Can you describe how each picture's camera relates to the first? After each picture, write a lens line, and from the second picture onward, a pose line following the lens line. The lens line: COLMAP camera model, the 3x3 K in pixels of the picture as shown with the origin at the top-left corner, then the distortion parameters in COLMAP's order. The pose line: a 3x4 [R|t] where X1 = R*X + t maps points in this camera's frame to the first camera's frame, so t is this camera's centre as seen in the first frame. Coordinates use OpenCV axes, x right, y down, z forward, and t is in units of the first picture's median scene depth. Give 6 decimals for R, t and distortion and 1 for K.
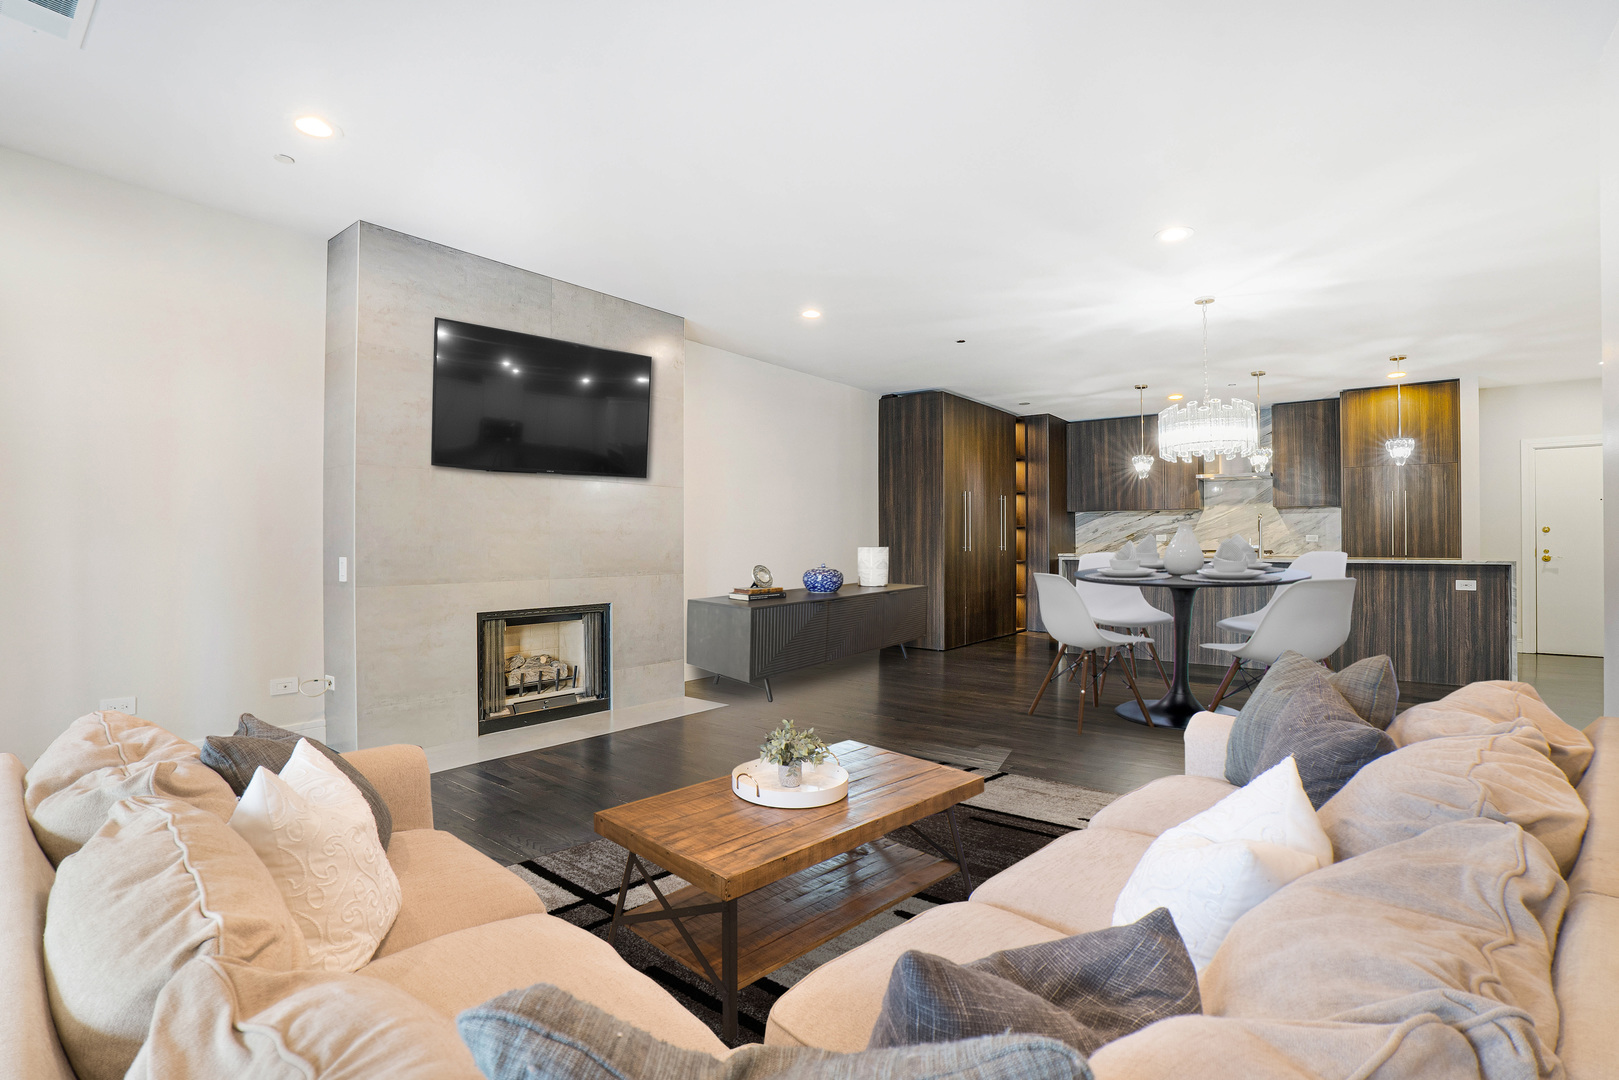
lens RADIAL K [[743.5, 0, 827.8], [0, 743.5, 538.4], [0, 0, 1]] dist [-0.059872, 0.024015]
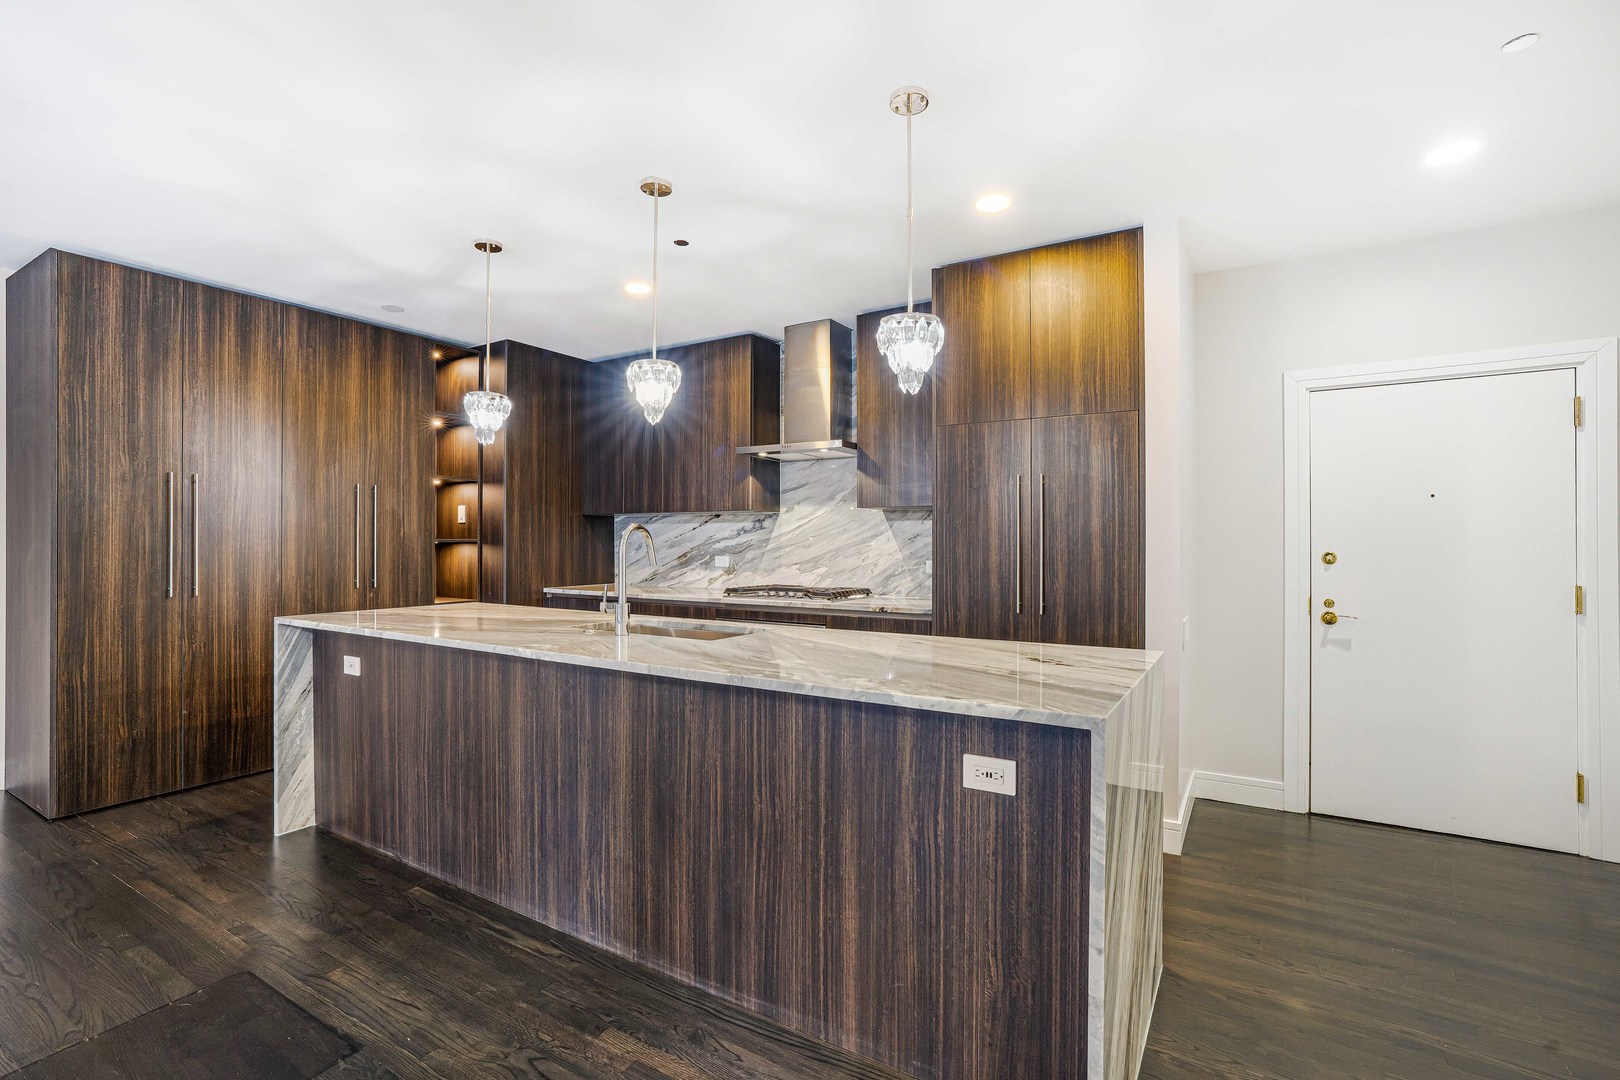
lens RADIAL K [[737.5, 0, 812.0], [0, 737.5, 537.8], [0, 0, 1]] dist [-0.045057, 0.023734]
pose [[0.995246, 0.003020, 0.097349, 0.535748], [-0.002936, 0.999995, -0.001005, -0.021408], [-0.097352, 0.000714, 0.995250, 0.483072]]
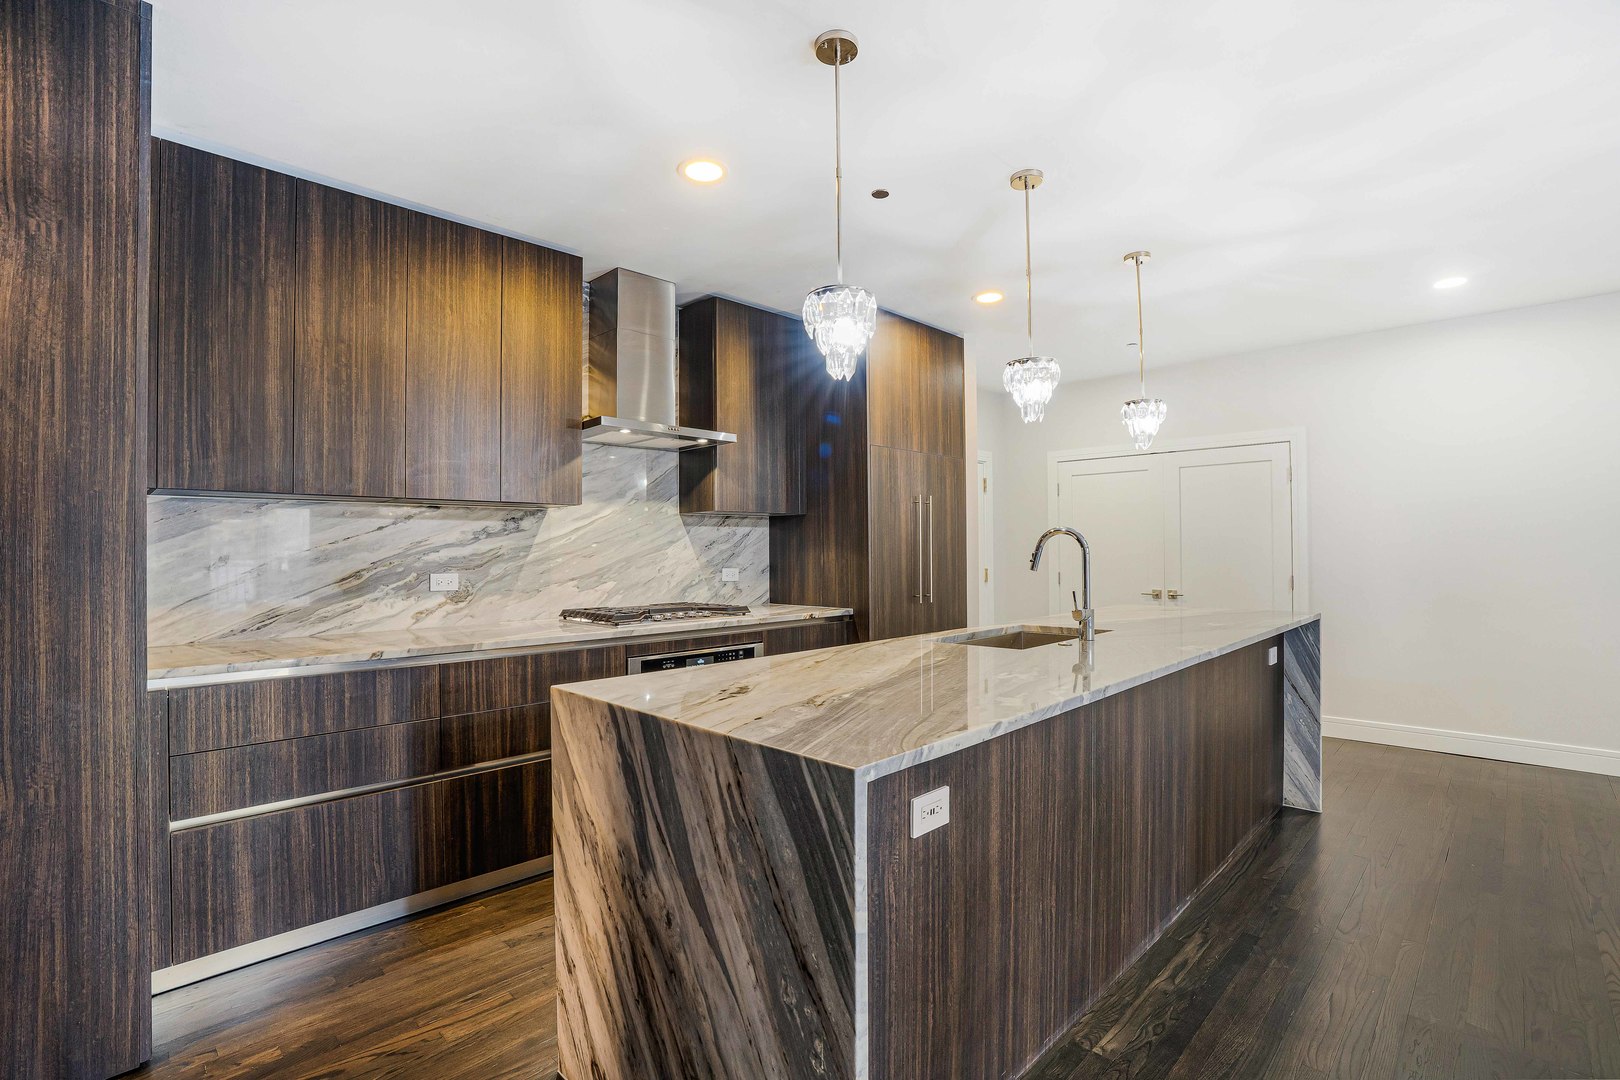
lens RADIAL K [[751.4, 0, 799.8], [0, 751.4, 543.2], [0, 0, 1]] dist [-0.056437, 0.024642]
pose [[0.144593, 0.008013, 0.989459, 0.141737], [0.000316, 0.999967, -0.008144, -0.018848], [-0.989491, 0.001490, 0.144586, 0.893236]]
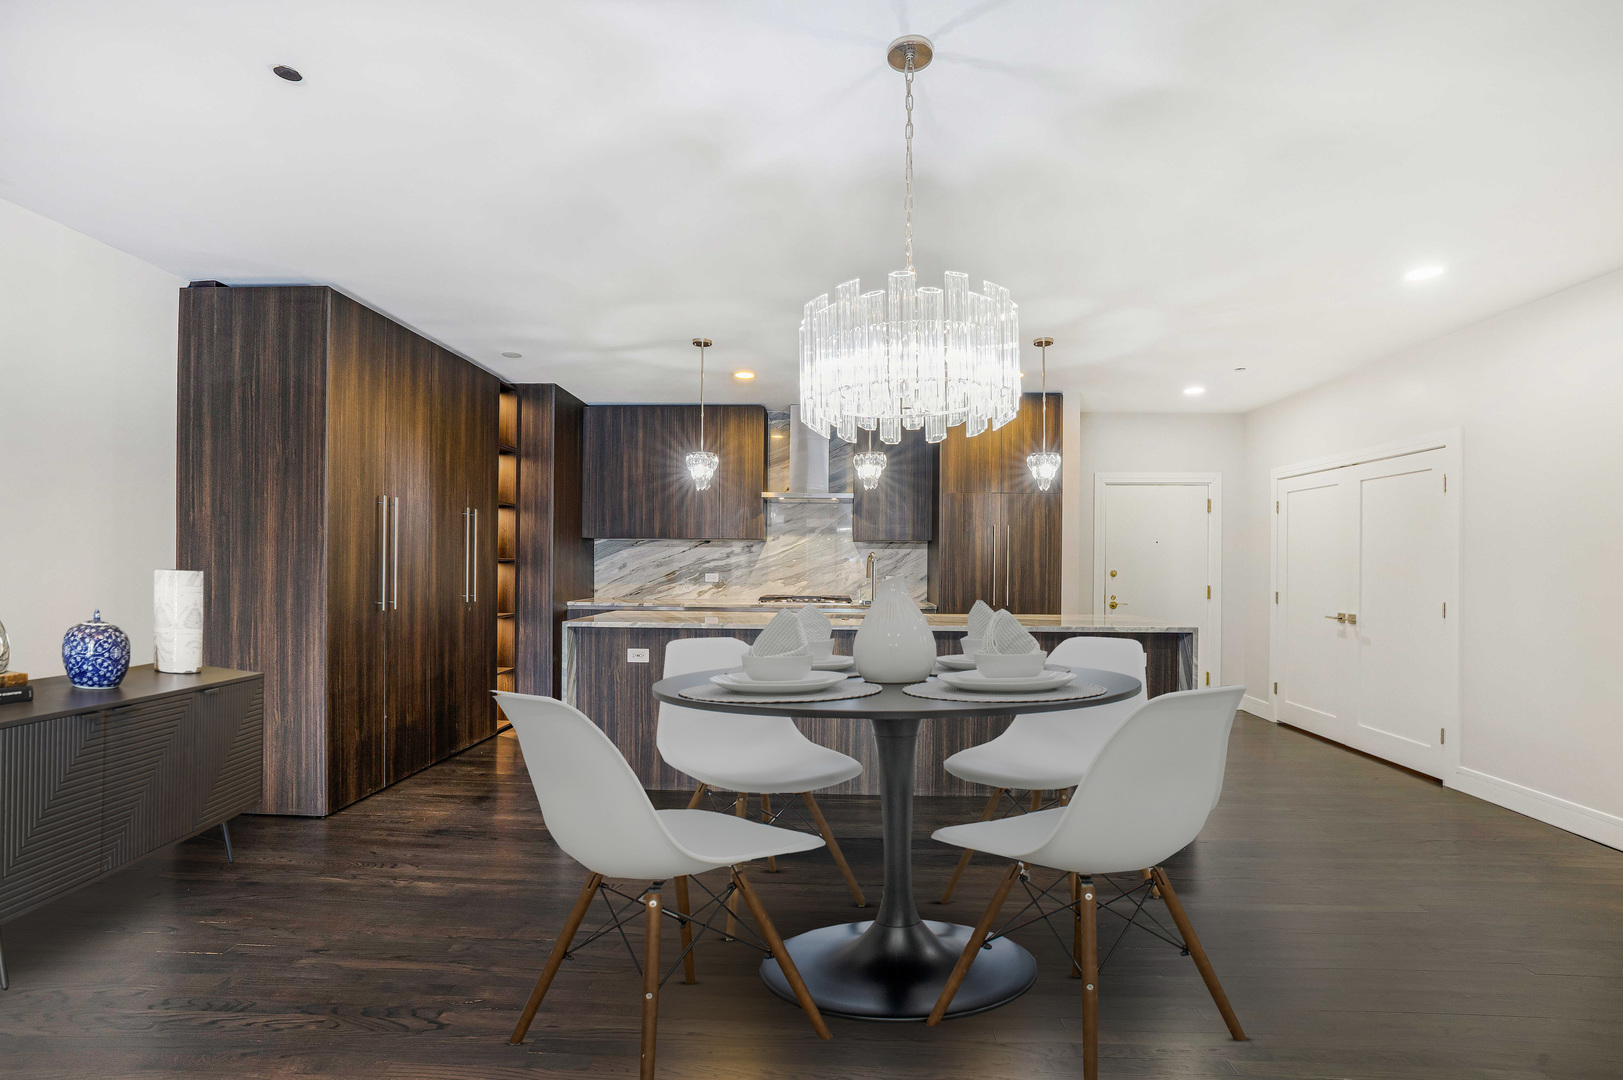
lens RADIAL K [[737.7, 0, 815.6], [0, 737.7, 560.8], [0, 0, 1]] dist [-0.027465, 0.000138]
pose [[0.818698, 0.010177, 0.574135, 0.137532], [-0.011569, 0.999932, -0.001228, -0.020212], [-0.574108, -0.005637, 0.818760, 0.398329]]
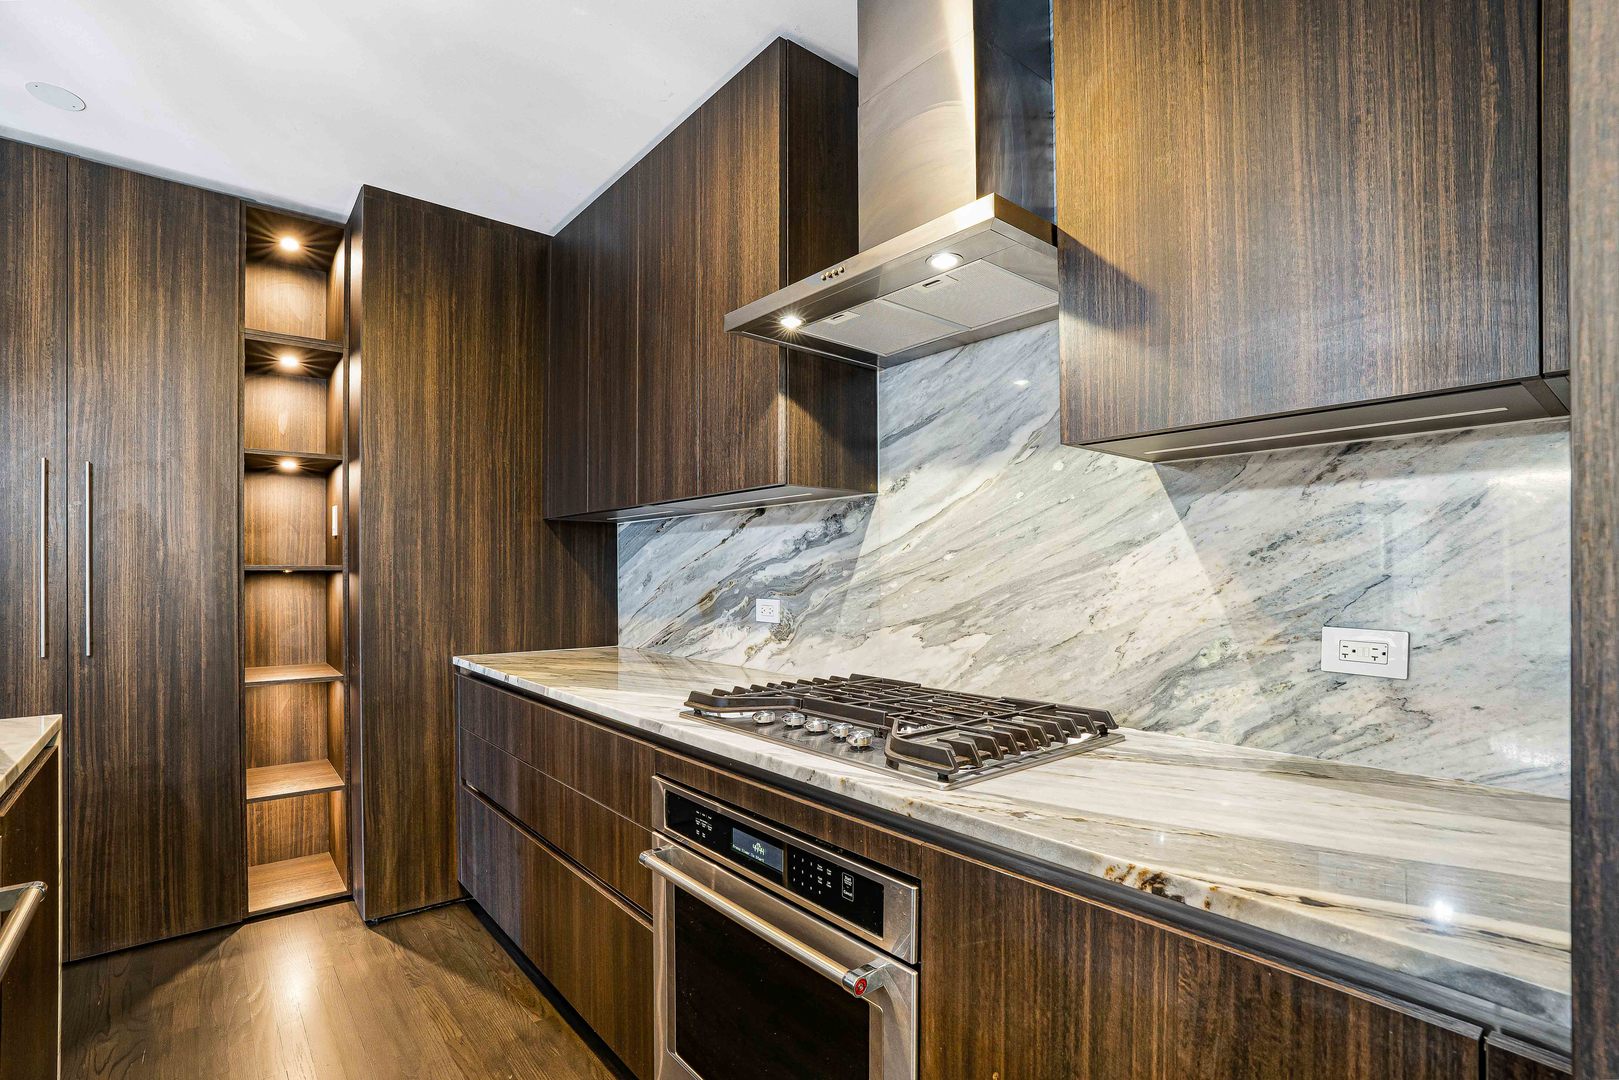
lens RADIAL K [[763.7, 0, 800.3], [0, 763.7, 574.9], [0, 0, 1]] dist [-0.061648, 0.025841]
pose [[0.972171, 0.000108, -0.234274, 0.605301], [0.001562, 0.999975, 0.006942, -0.017405], [0.234269, -0.007115, 0.972146, 0.848921]]
